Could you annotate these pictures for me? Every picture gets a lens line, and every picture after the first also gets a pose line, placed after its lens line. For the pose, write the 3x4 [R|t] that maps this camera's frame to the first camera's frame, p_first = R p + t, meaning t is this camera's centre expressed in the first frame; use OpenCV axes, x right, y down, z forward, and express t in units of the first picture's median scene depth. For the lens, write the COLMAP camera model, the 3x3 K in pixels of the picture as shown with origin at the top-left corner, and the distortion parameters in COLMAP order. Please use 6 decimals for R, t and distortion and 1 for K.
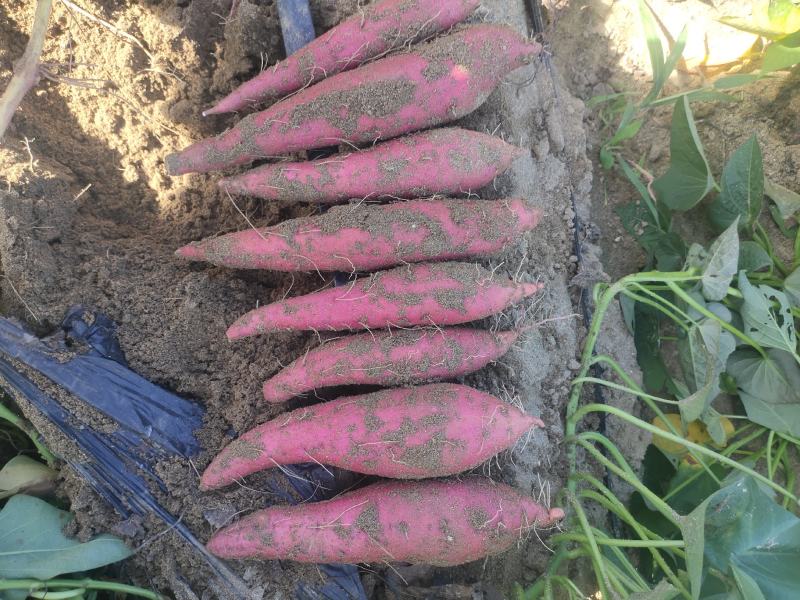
lens RADIAL K [[707.5, 0, 400.0], [0, 707.5, 300.0], [0, 0, 1]] dist [0.014616, -0.162063]
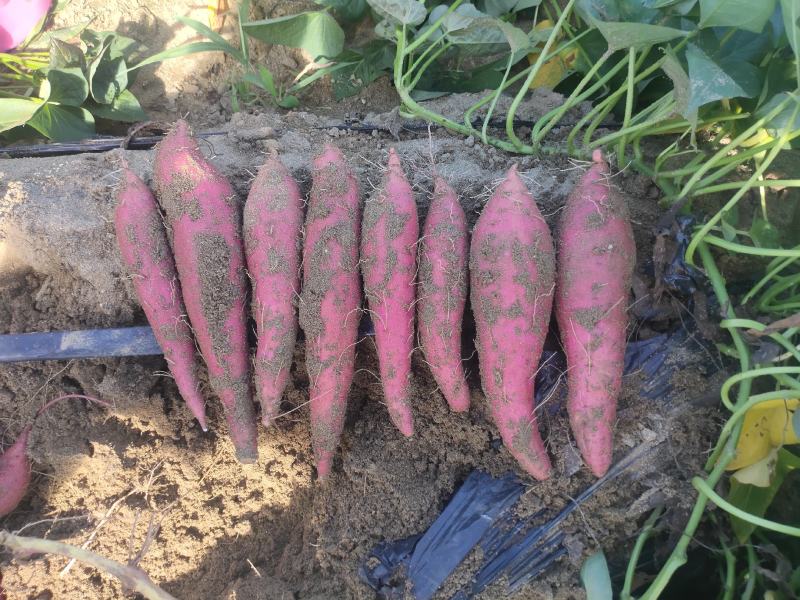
lens RADIAL K [[707.5, 0, 400.0], [0, 707.5, 300.0], [0, 0, 1]] dist [0.014616, -0.162063]
pose [[0.116315, -0.987823, 0.103328, -0.148803], [0.993192, 0.115011, -0.018507, 0.037807], [0.006397, 0.104777, 0.994475, -0.085513]]
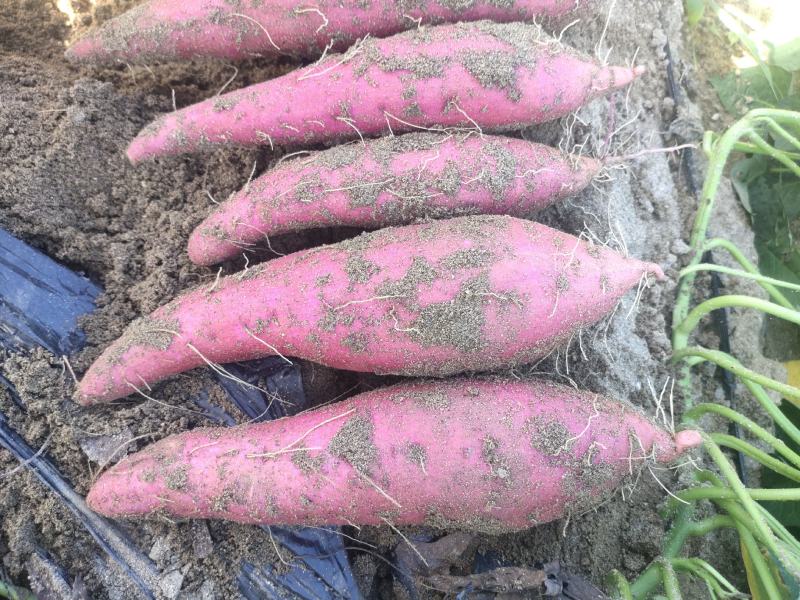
lens RADIAL K [[692.7, 0, 398.4], [0, 692.7, 315.9], [0, 0, 1]] dist [0.007776, -0.124398]
pose [[0.998392, -0.020352, -0.052907, 0.019172], [0.017161, 0.998046, -0.060078, 0.224026], [0.054026, 0.059074, 0.996791, 0.411581]]
